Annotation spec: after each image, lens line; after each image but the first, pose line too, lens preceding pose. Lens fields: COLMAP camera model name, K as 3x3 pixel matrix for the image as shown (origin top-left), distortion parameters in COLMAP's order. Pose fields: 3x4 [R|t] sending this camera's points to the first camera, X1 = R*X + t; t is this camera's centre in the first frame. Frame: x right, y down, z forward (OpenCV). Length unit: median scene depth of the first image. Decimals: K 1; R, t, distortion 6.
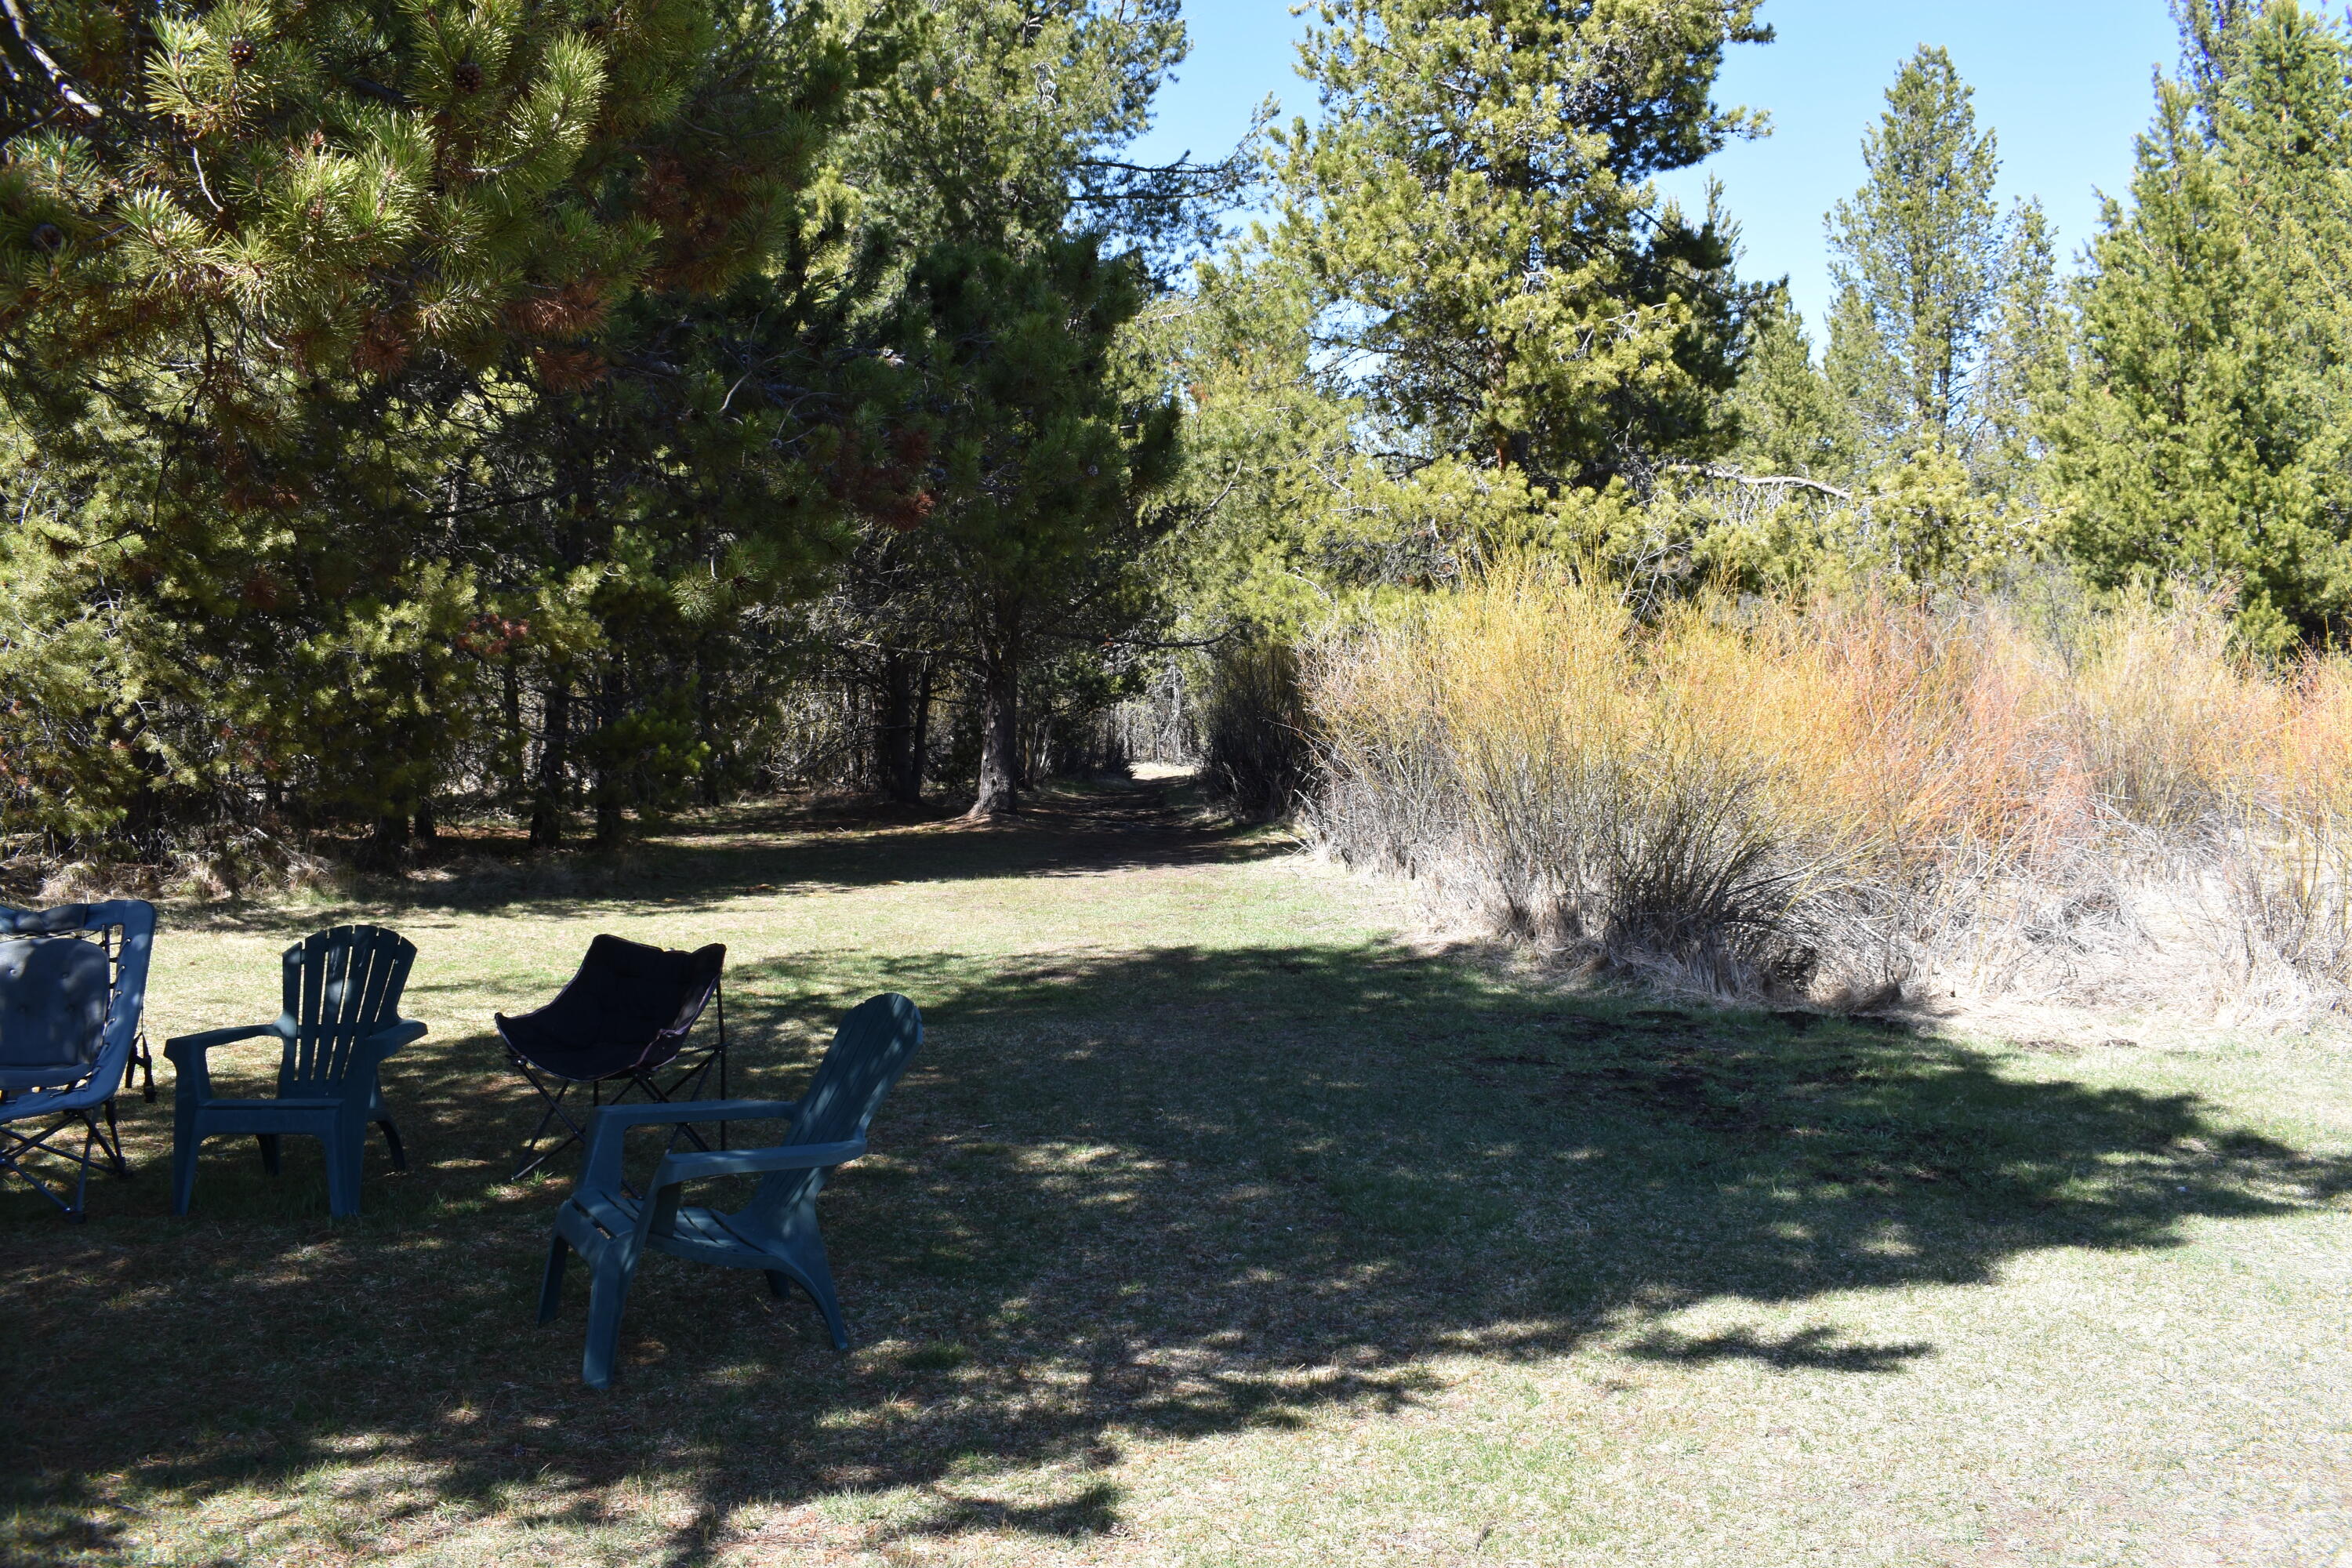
lens RADIAL K [[1942.0, 0, 1176.0], [0, 1942.0, 784.0], [0, 0, 1]] dist [-0.125126, 0.066344]
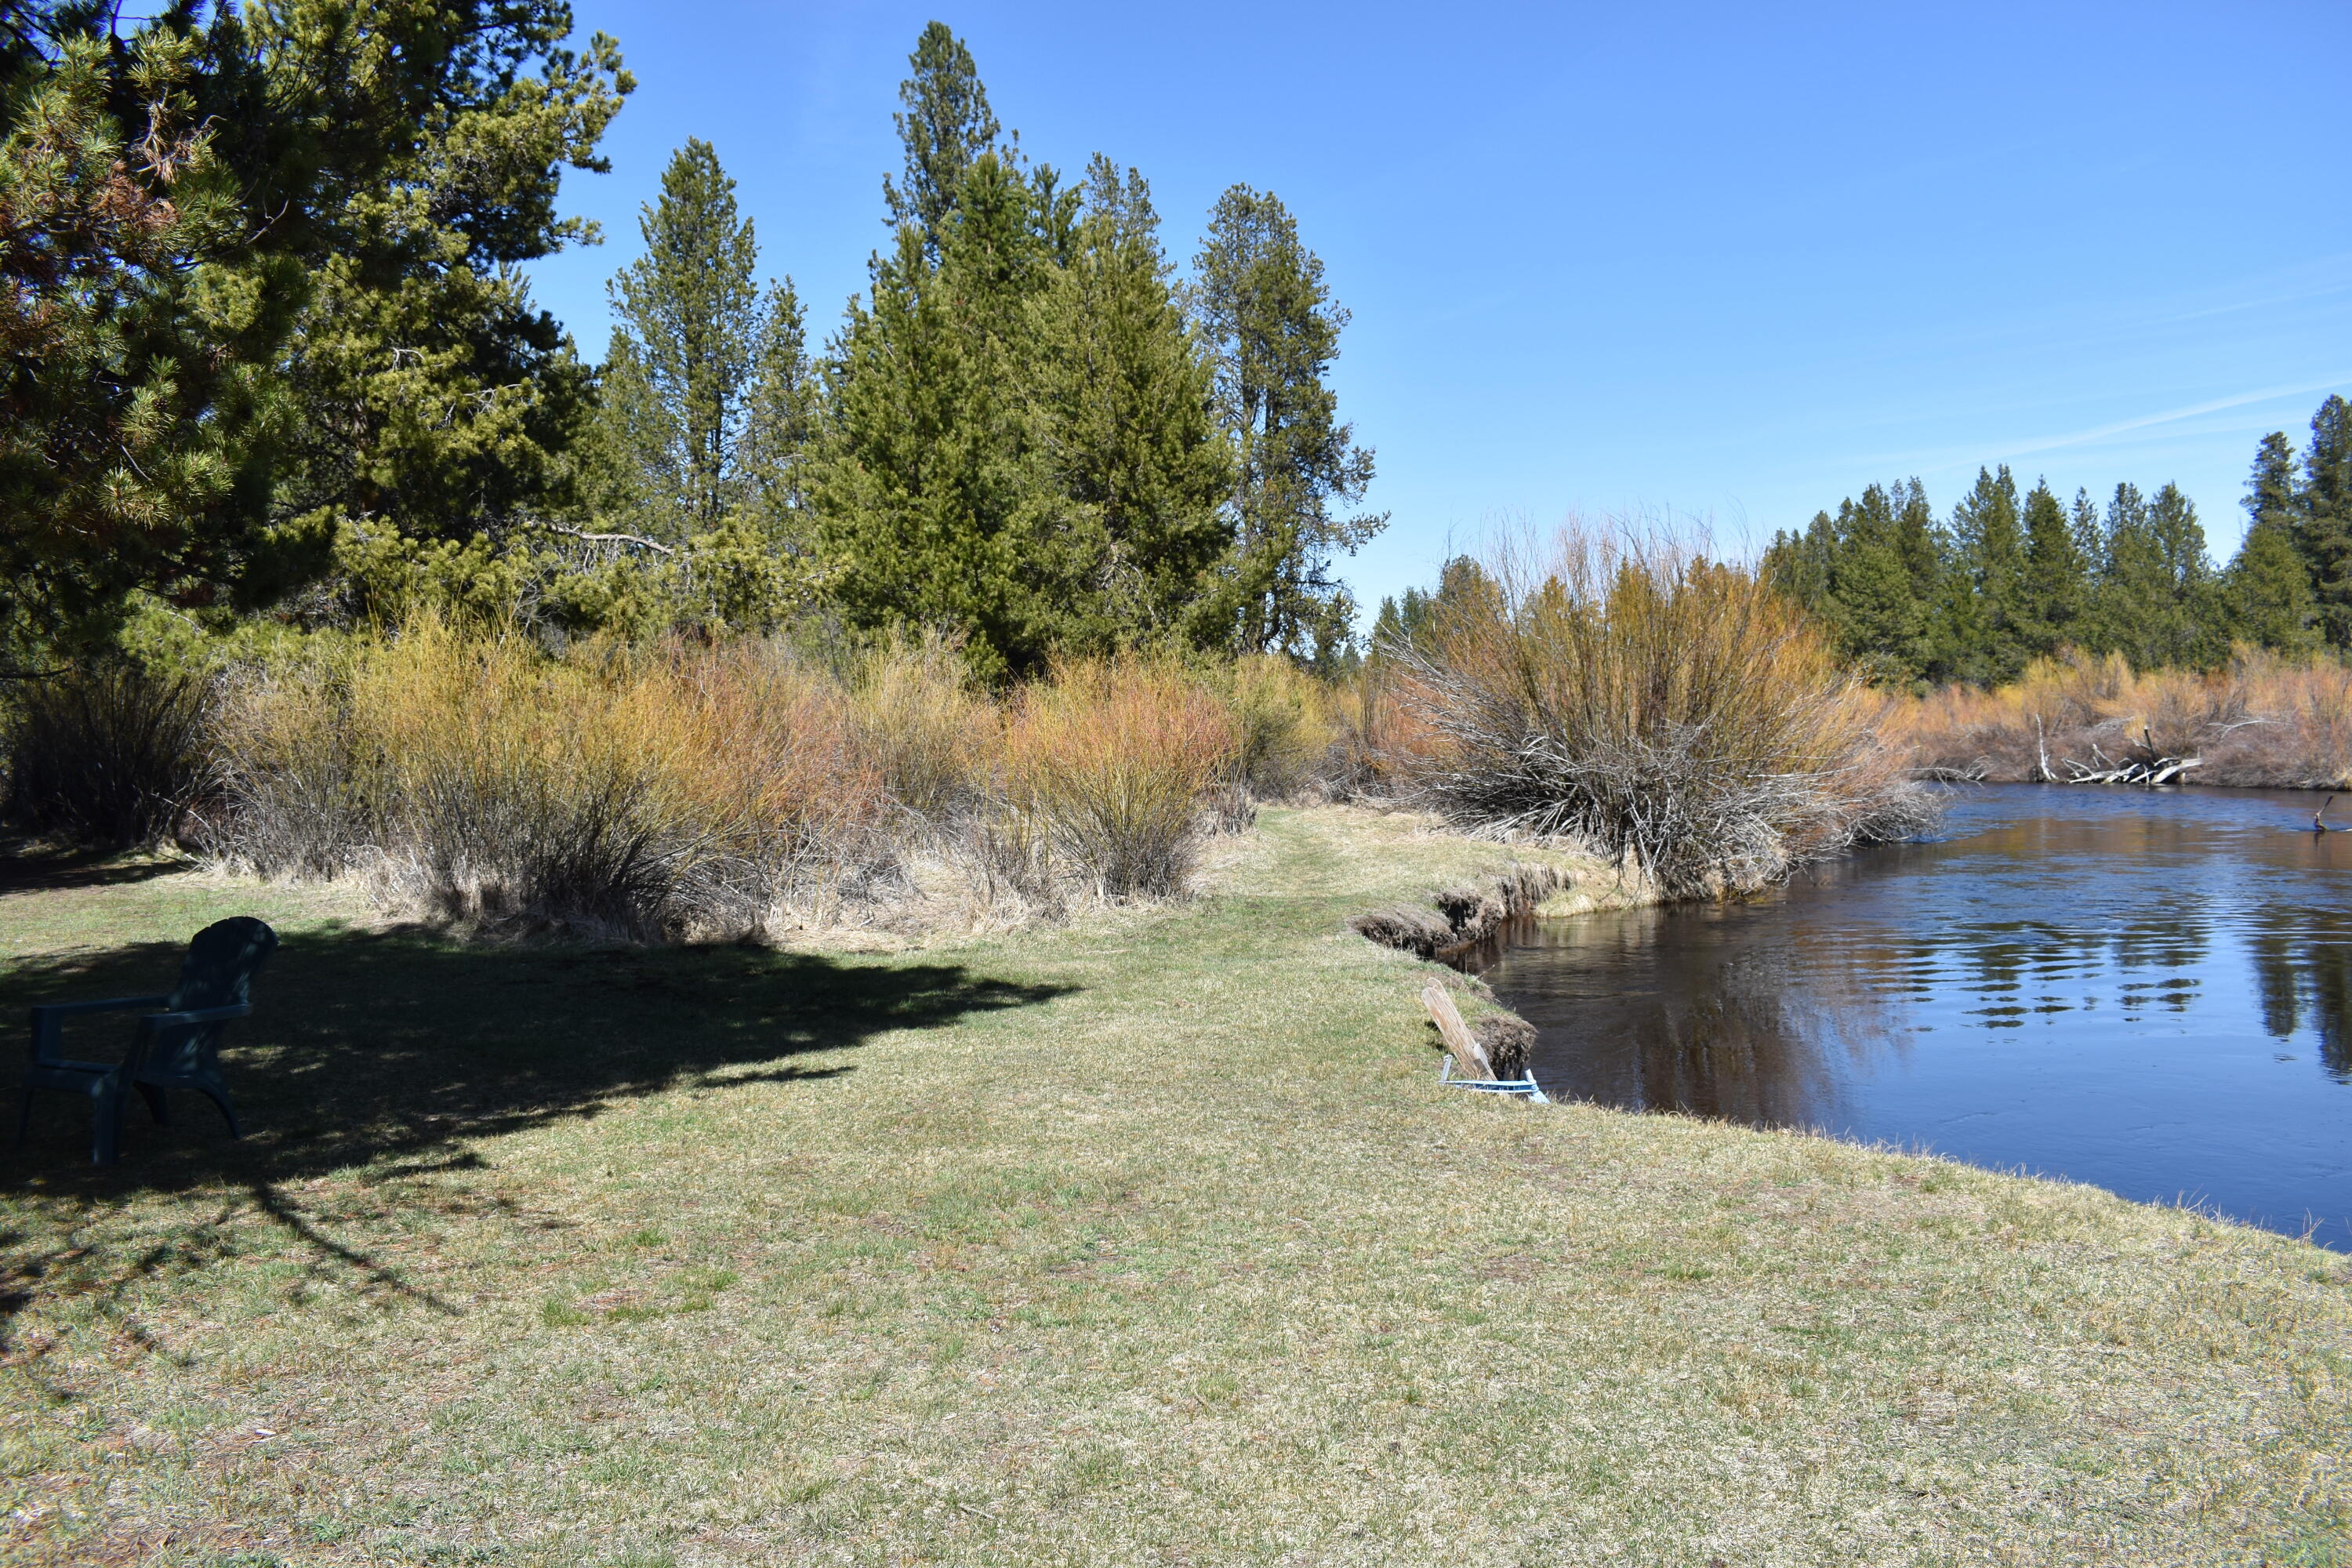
lens RADIAL K [[1882.7, 0, 1174.9], [0, 1882.7, 777.3], [0, 0, 1]] dist [-0.095588, 0.018603]
pose [[0.807721, -0.027808, 0.588908, -0.067711], [0.037062, 0.999306, -0.003646, 0.006090], [-0.588399, 0.024771, 0.808192, -0.106823]]
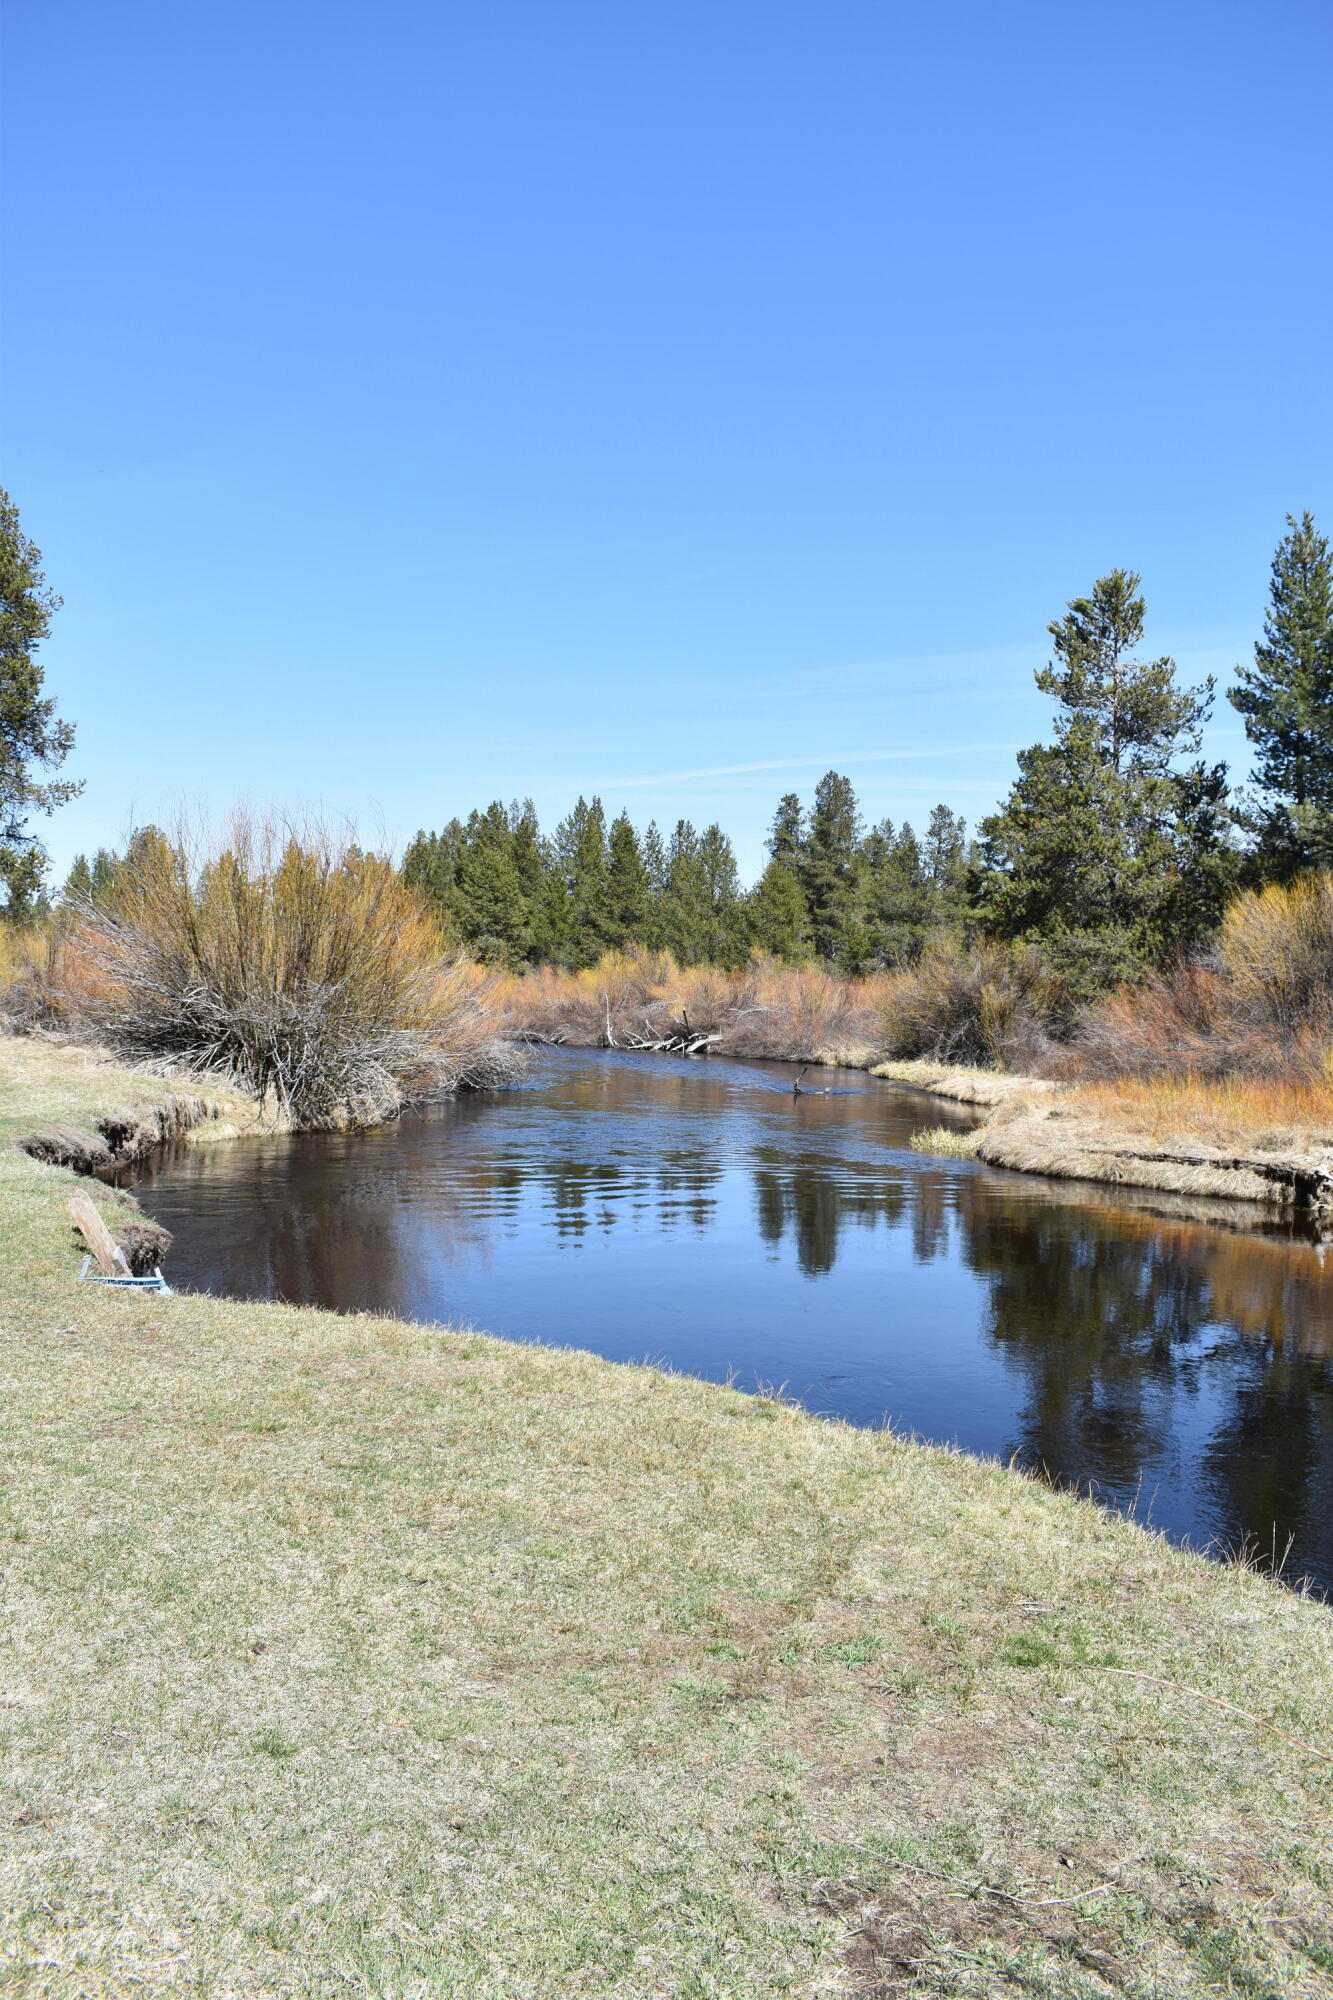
lens RADIAL K [[1601.0, 0, 673.7], [0, 1601.0, 995.9], [0, 0, 1]] dist [-0.095588, 0.018603]
pose [[0.447019, 0.023476, 0.894216, -0.071120], [-0.016443, 0.999702, -0.018025, 0.006325], [-0.894373, -0.006646, 0.447272, -0.116496]]
